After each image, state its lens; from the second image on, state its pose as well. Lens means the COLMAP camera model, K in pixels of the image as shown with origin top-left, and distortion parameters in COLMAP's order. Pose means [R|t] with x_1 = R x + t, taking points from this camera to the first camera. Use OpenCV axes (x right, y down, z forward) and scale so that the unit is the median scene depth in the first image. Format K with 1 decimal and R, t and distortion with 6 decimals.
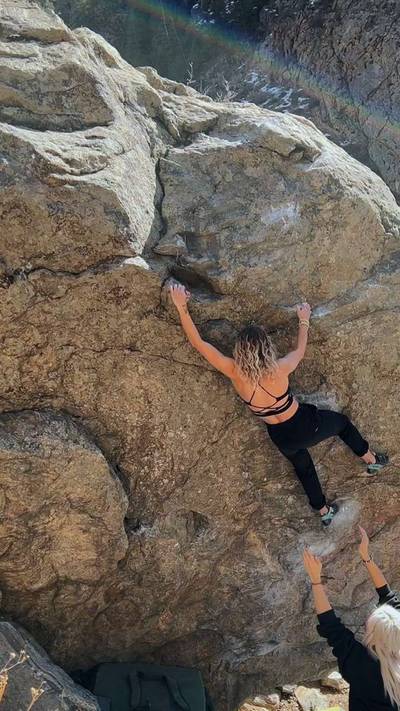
lens RADIAL K [[880.1, 0, 299.2], [0, 880.1, 355.1], [0, 0, 1]] dist [0.083061, 0.000000]
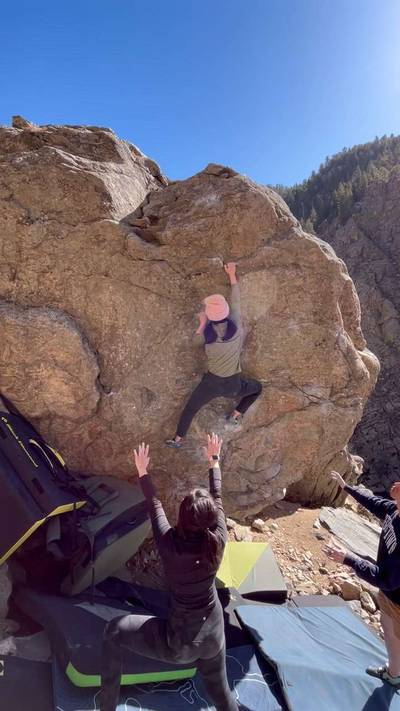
lens RADIAL K [[335.0, 0, 203.0], [0, 335.0, 356.6], [0, 0, 1]] dist [0.000868, 0.003827]
pose [[0.961750, 0.039994, -0.270994, 0.144989], [-0.074662, 0.990101, -0.118851, 0.189232], [0.263558, 0.134538, 0.955216, 0.449604]]
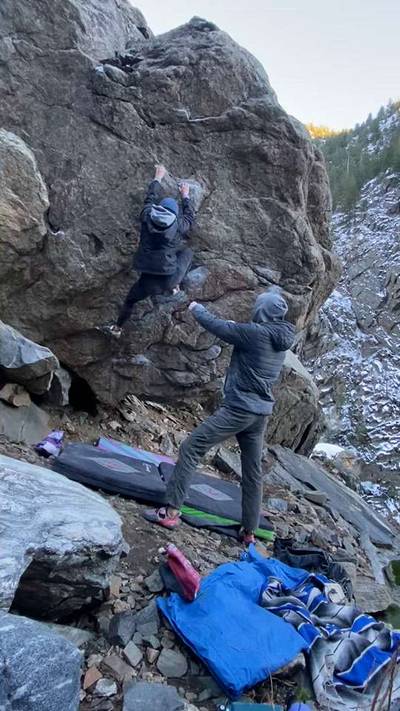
lens RADIAL K [[424.2, 0, 205.9], [0, 424.2, 360.0], [0, 0, 1]] dist [0.005710, -0.019938]
pose [[0.951081, 0.197902, -0.237232, 0.300206], [-0.218315, 0.973853, -0.062840, 0.406776], [0.218593, 0.111557, 0.969419, 0.339308]]
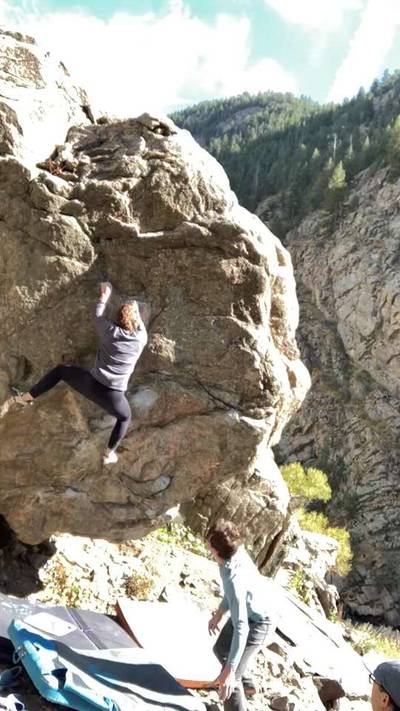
lens RADIAL K [[572.5, 0, 204.5], [0, 572.5, 353.5], [0, 0, 1]] dist [0.043990, -0.049552]
pose [[0.967275, 0.200750, -0.155175, 0.288600], [-0.224044, 0.962814, -0.150976, 0.248008], [0.119097, 0.180801, 0.976282, 0.173717]]
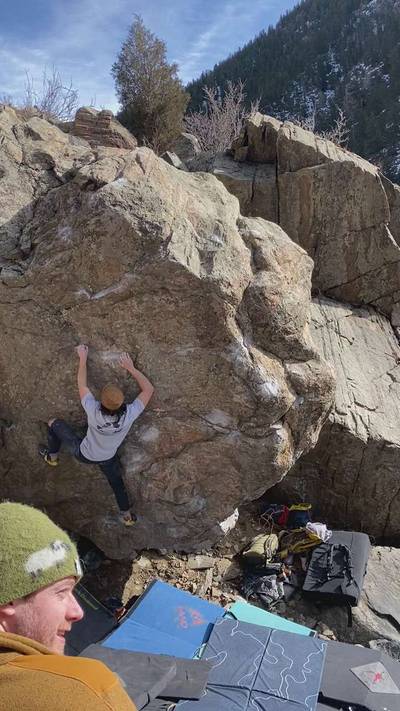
lens RADIAL K [[630.9, 0, 204.6], [0, 630.9, 350.3], [0, 0, 1]] dist [0.113738, -0.005895]
pose [[0.808566, 0.052451, -0.586064, 0.793174], [-0.018585, 0.997799, 0.063660, -0.027869], [0.588112, -0.040582, 0.807760, 0.258900]]
